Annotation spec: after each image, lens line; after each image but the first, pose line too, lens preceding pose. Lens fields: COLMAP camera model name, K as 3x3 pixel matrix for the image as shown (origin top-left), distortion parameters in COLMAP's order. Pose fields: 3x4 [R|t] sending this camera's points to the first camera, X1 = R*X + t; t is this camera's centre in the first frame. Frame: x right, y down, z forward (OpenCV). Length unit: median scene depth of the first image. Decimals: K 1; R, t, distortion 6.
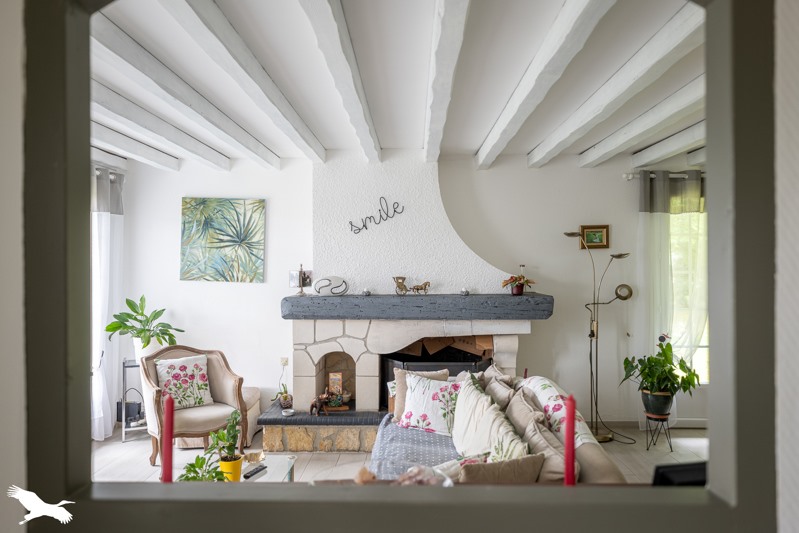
lens RADIAL K [[552.2, 0, 399.0], [0, 552.2, 266.3], [0, 0, 1]] dist [0.000475, 0.000088]
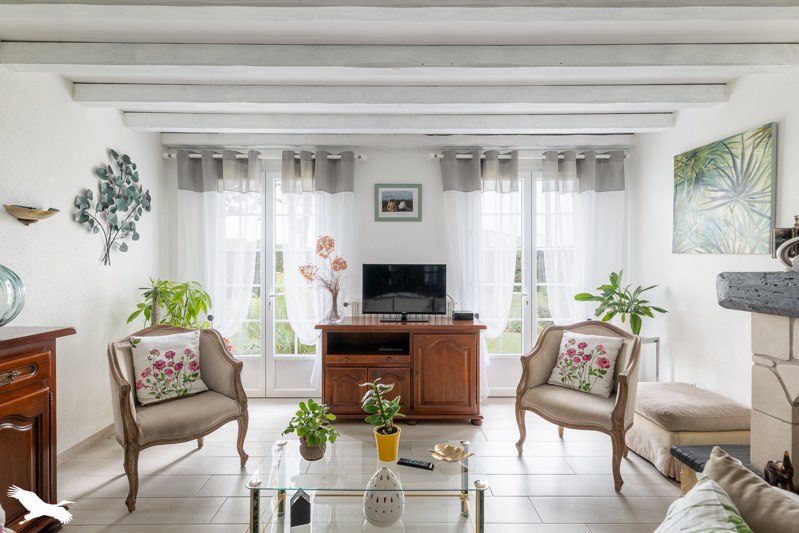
lens RADIAL K [[377.2, 0, 397.9], [0, 377.2, 267.0], [0, 0, 1]] dist [-0.001568, -0.000477]
pose [[0.030360, 0.007678, -0.999510, 0.178600], [0.004192, 0.999961, 0.007809, 0.040029], [0.999530, -0.004427, 0.030327, 0.554503]]
